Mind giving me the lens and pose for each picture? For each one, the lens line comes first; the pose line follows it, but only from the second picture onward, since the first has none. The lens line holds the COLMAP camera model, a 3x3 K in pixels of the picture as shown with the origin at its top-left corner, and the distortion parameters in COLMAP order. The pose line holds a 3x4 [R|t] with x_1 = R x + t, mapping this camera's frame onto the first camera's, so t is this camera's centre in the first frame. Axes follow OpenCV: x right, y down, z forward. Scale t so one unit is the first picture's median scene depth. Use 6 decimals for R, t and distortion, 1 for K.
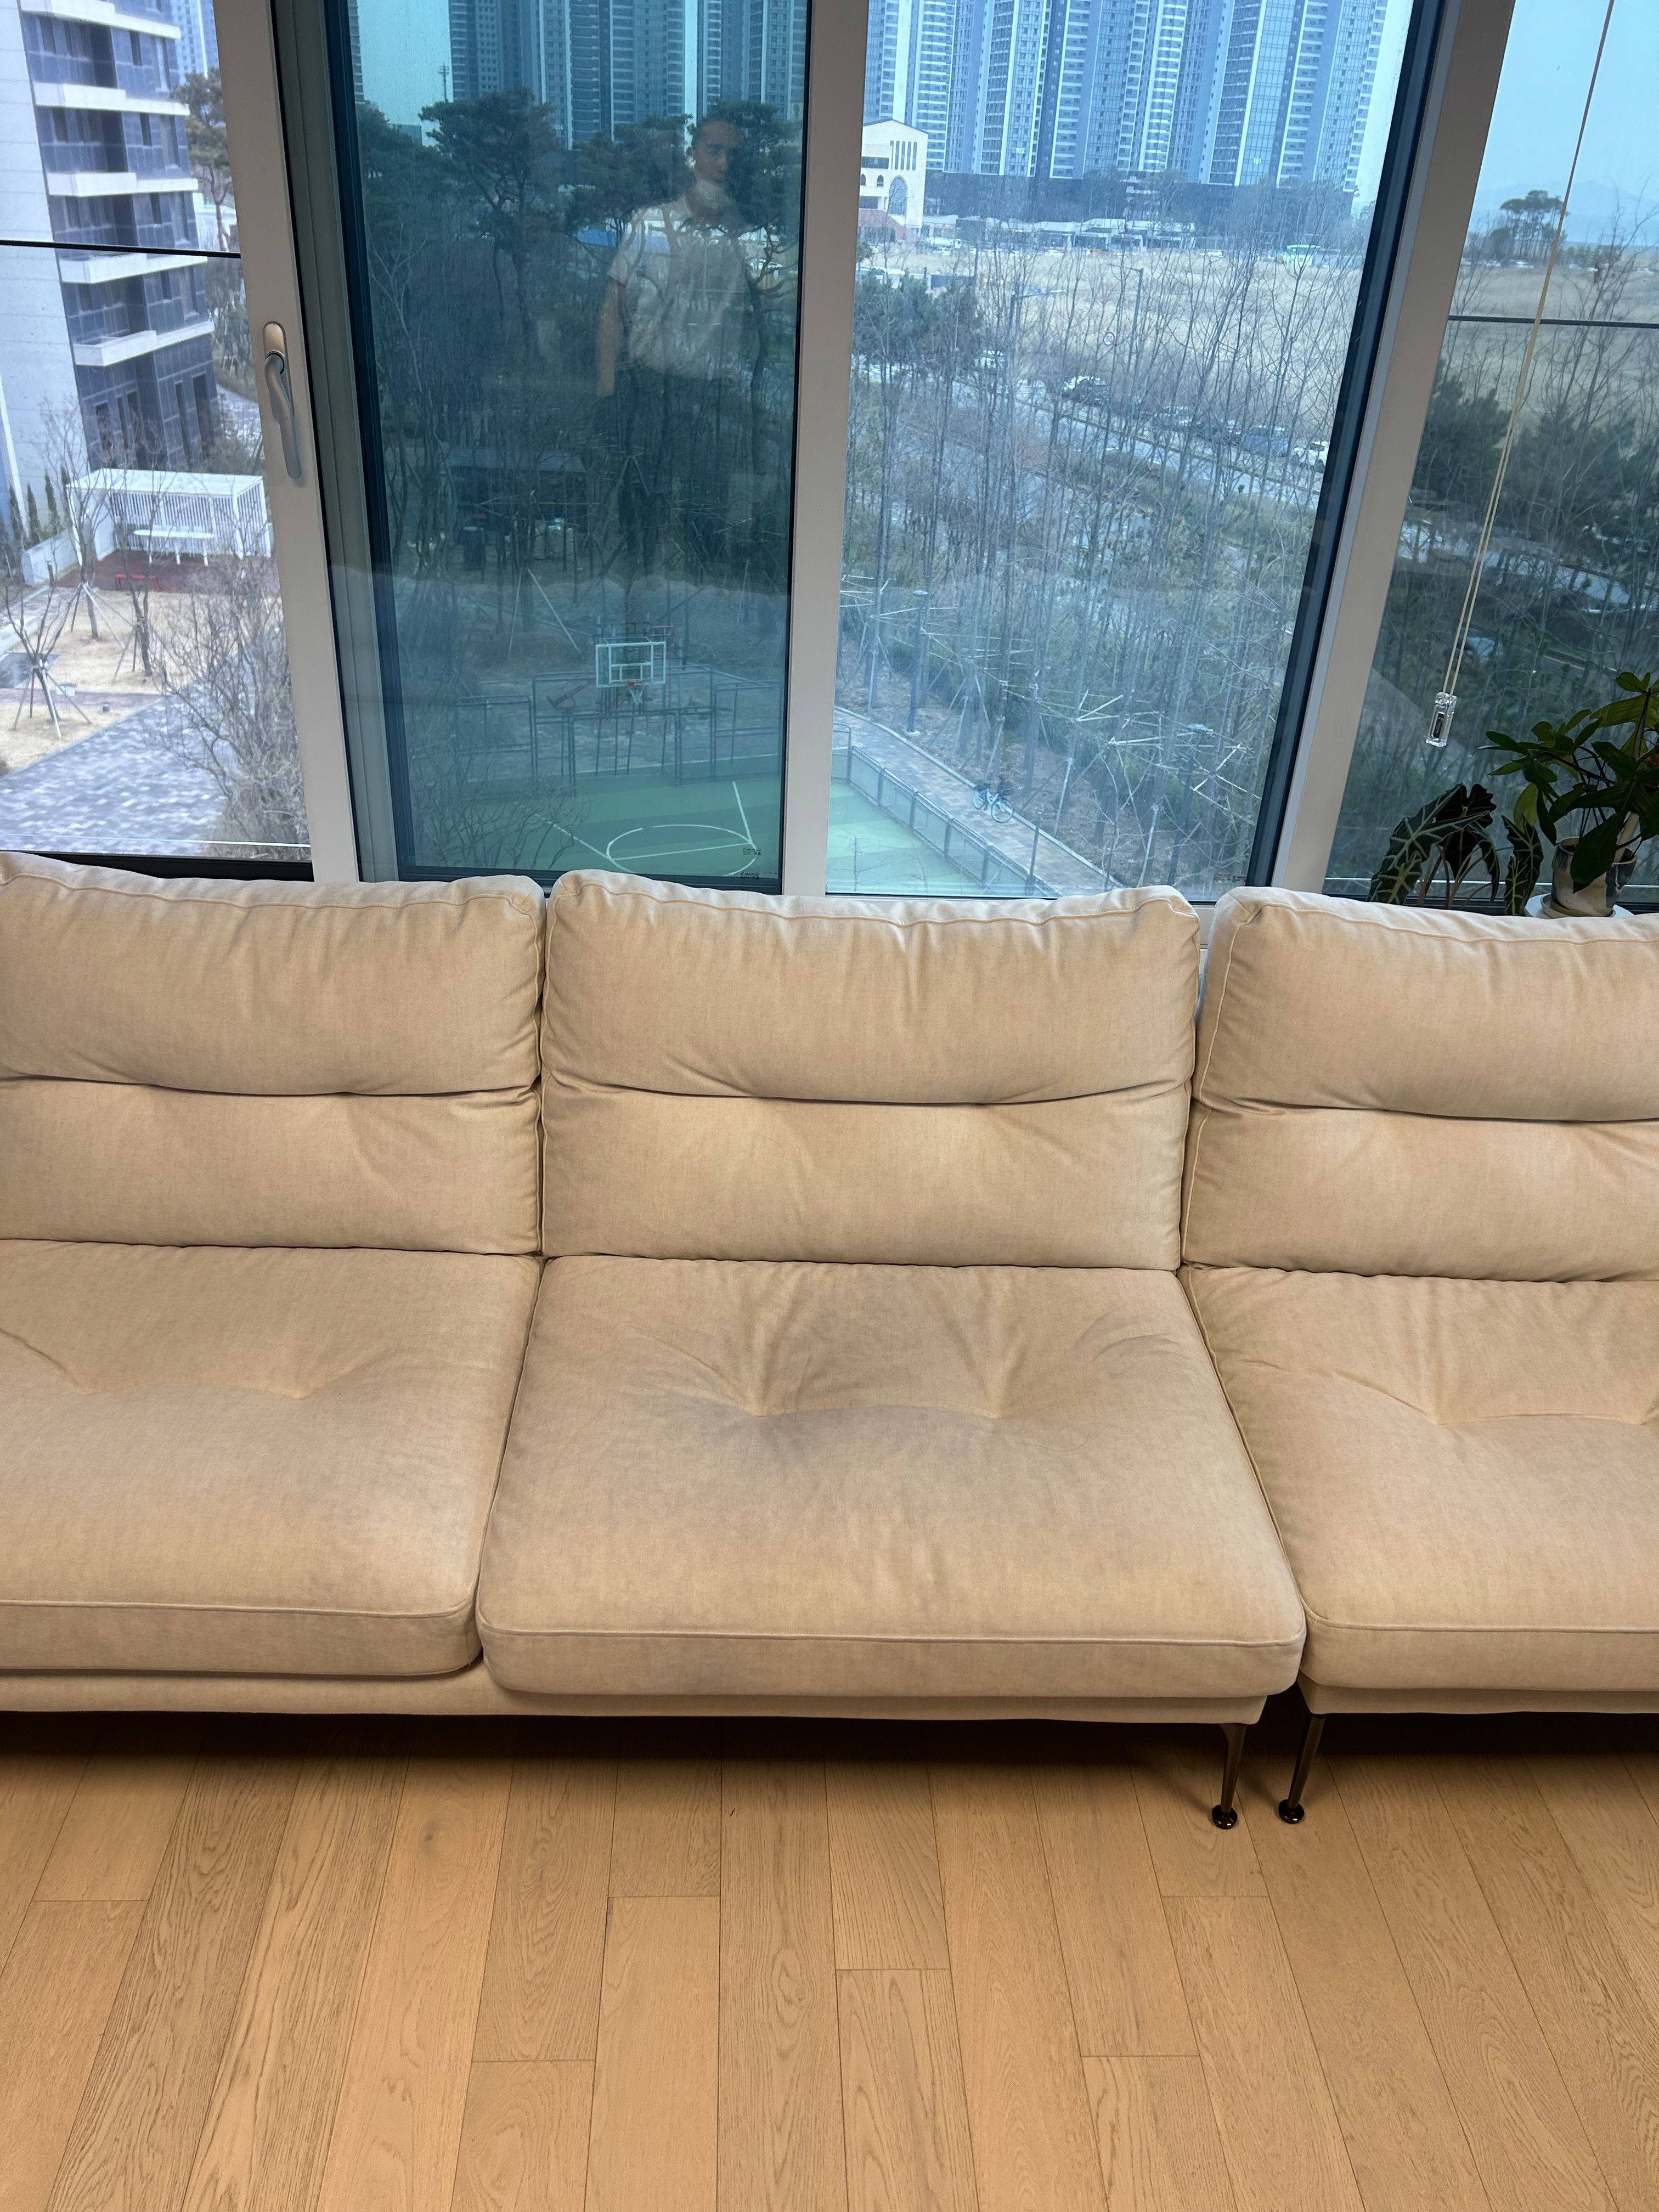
lens RADIAL K [[1653.0, 0, 806.9], [0, 1653.0, 1115.4], [0, 0, 1]] dist [0.059637, -0.059399]
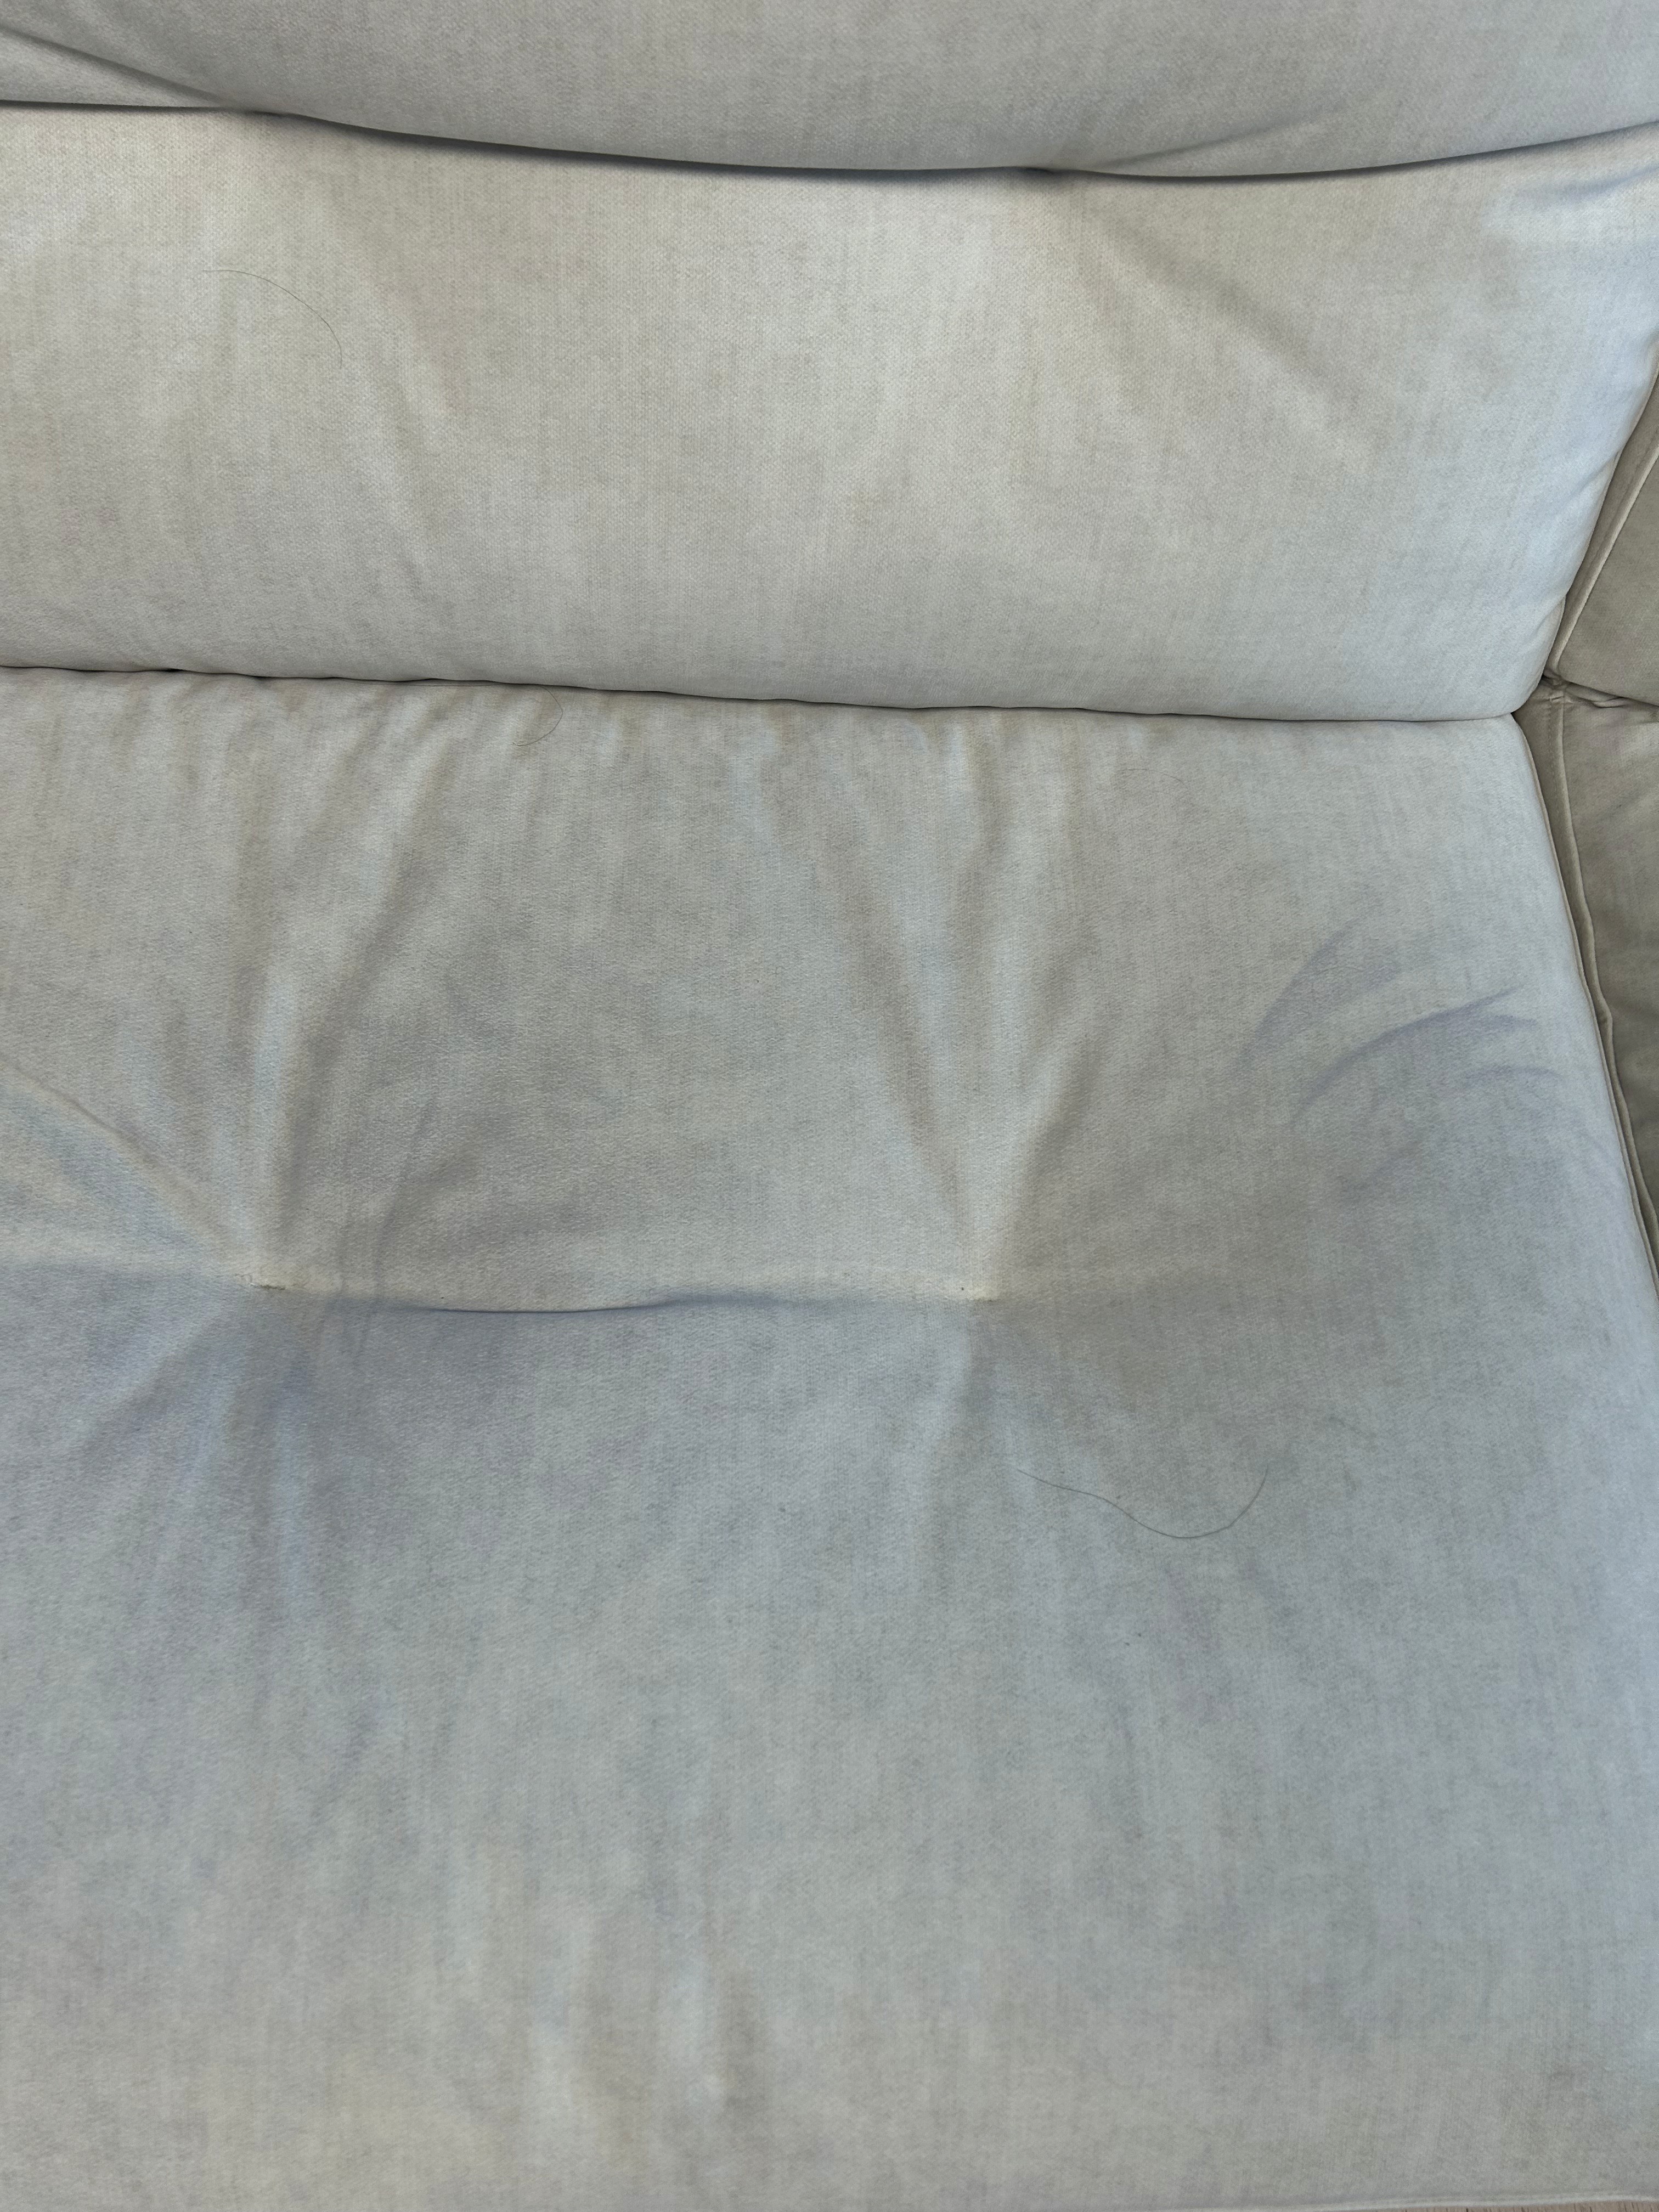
lens RADIAL K [[1651.7, 0, 820.6], [0, 1651.7, 1113.5], [0, 0, 1]] dist [0.063713, -0.081432]
pose [[0.999198, 0.028267, 0.028349, 0.065185], [-0.039401, 0.819820, 0.571264, -0.037596], [-0.007093, -0.571923, 0.820277, 0.691093]]
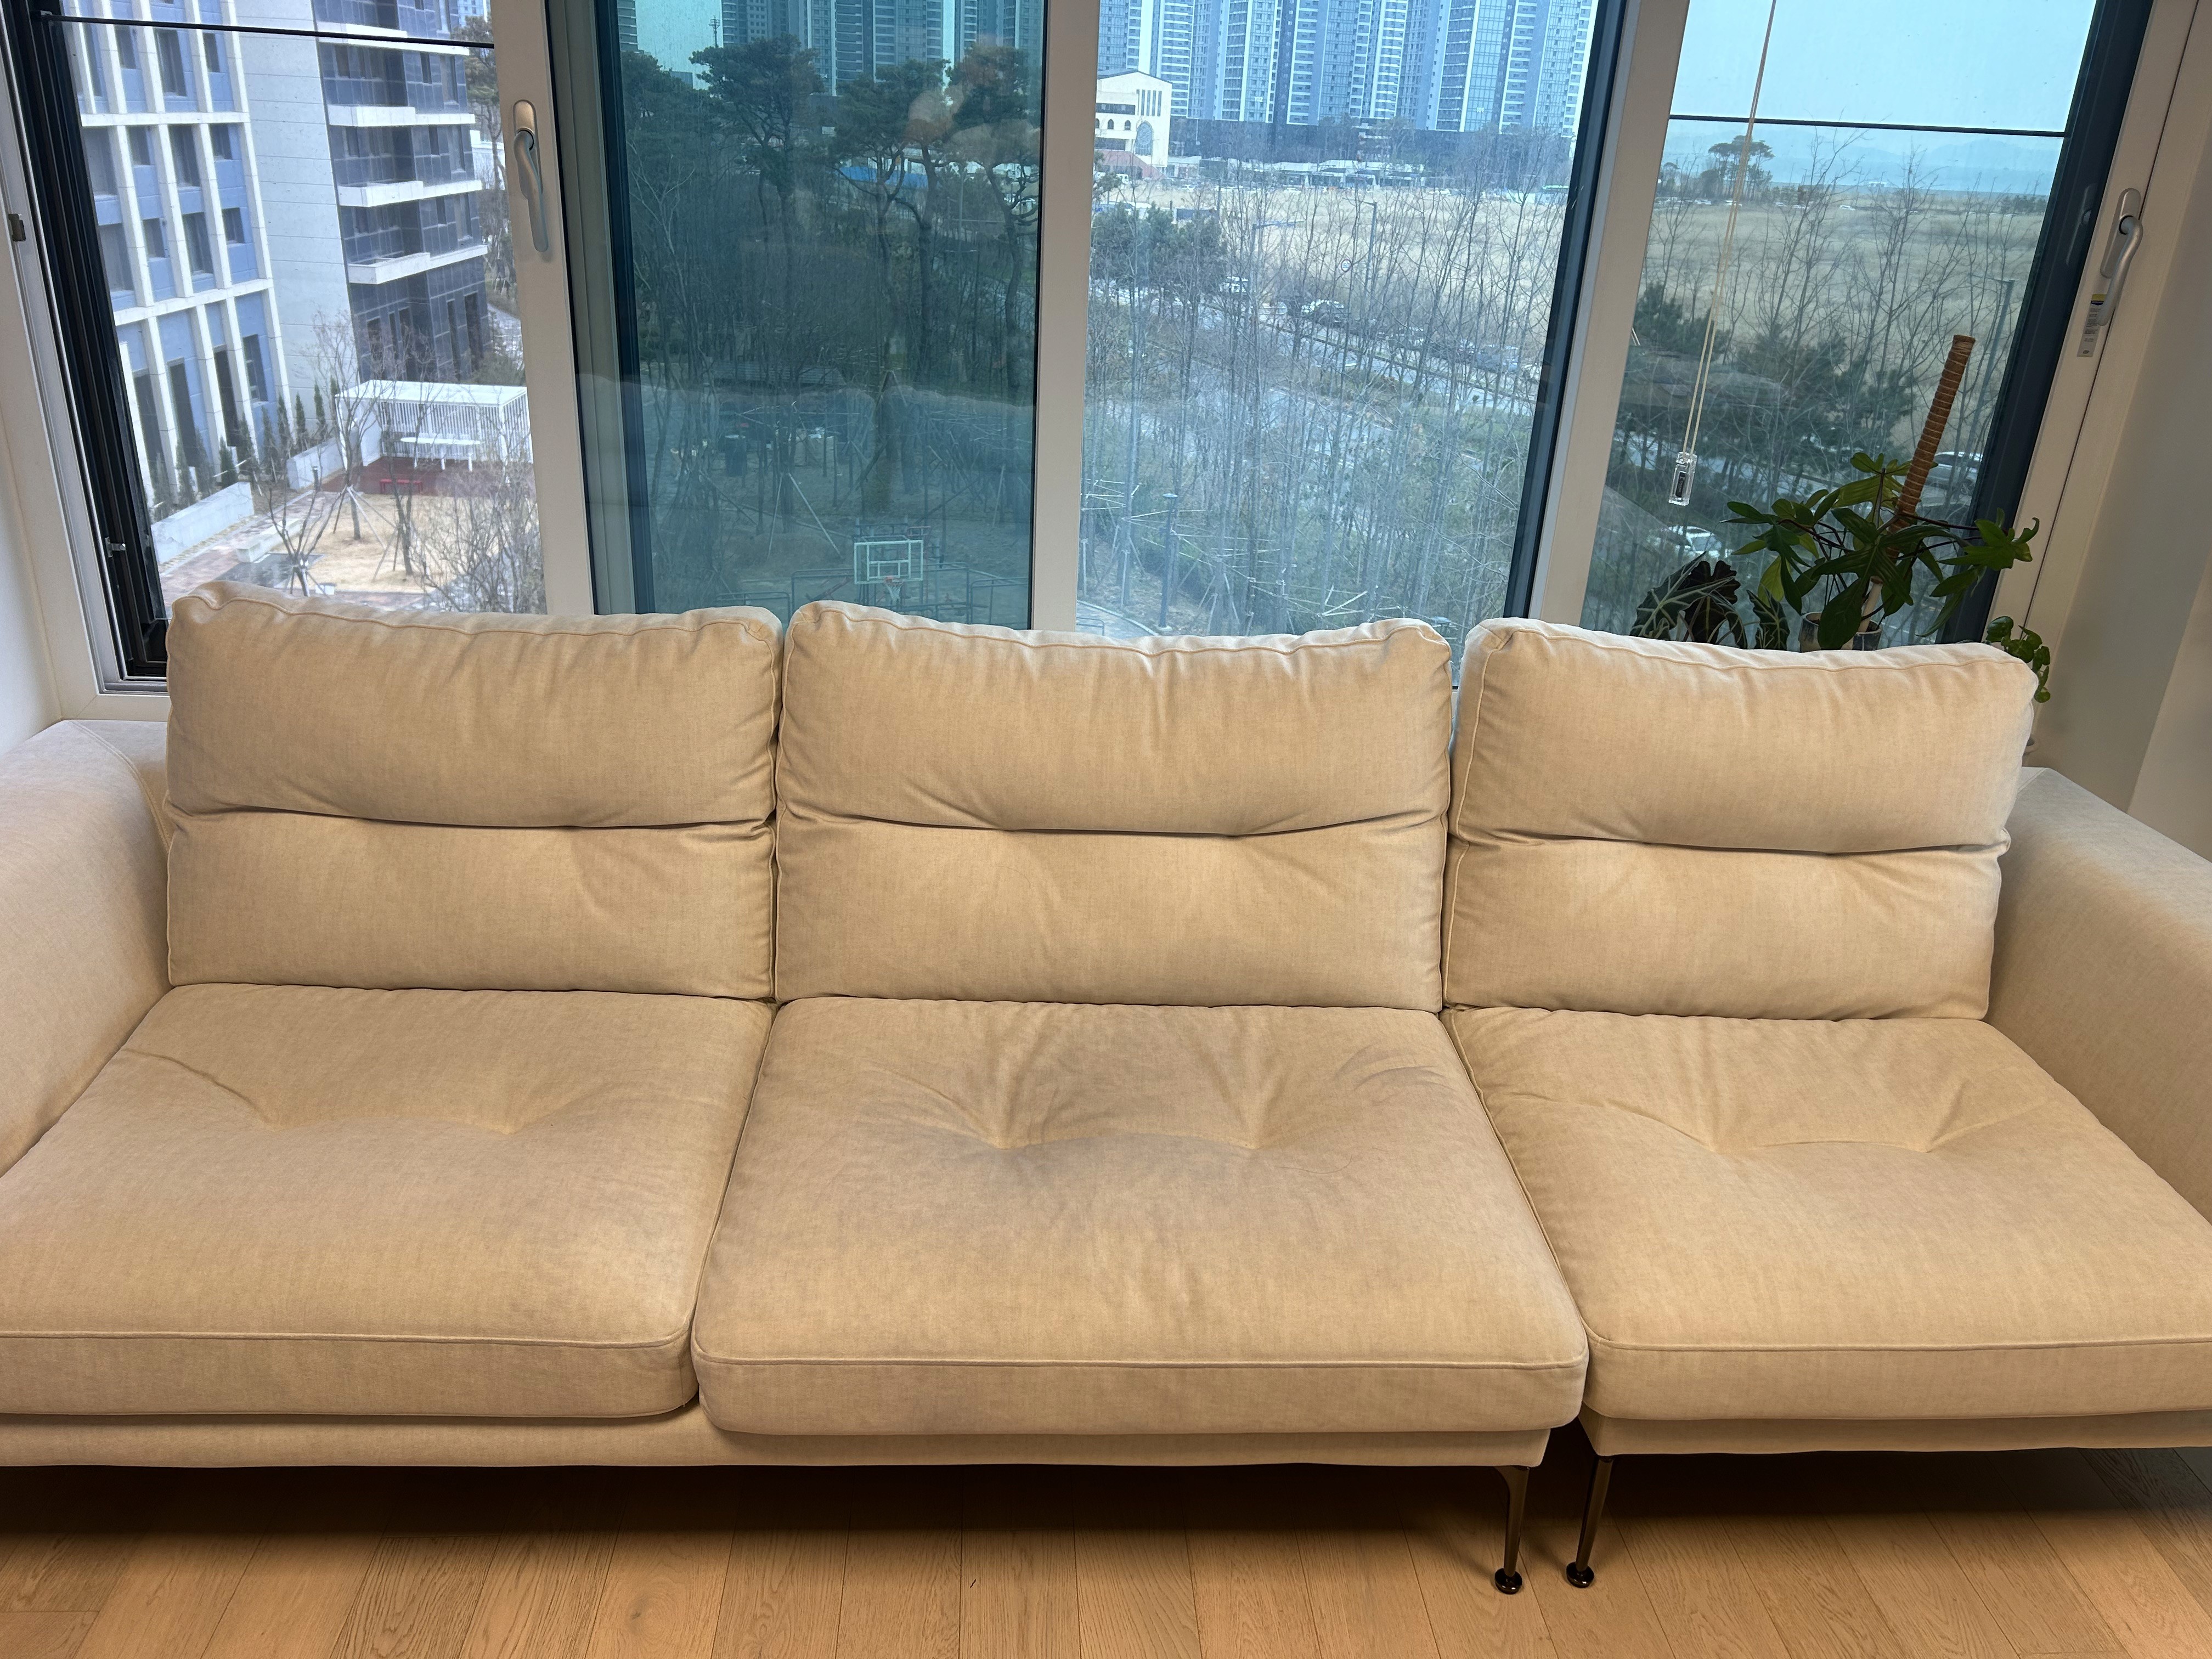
lens RADIAL K [[1653.0, 0, 1106.0], [0, 1653.0, 829.5], [0, 0, 1]] dist [0.059637, -0.059399]
pose [[0.999641, -0.005177, 0.026286, 0.005631], [0.008059, 0.993816, -0.110750, 0.098178], [-0.025550, 0.110922, 0.993501, 0.040540]]
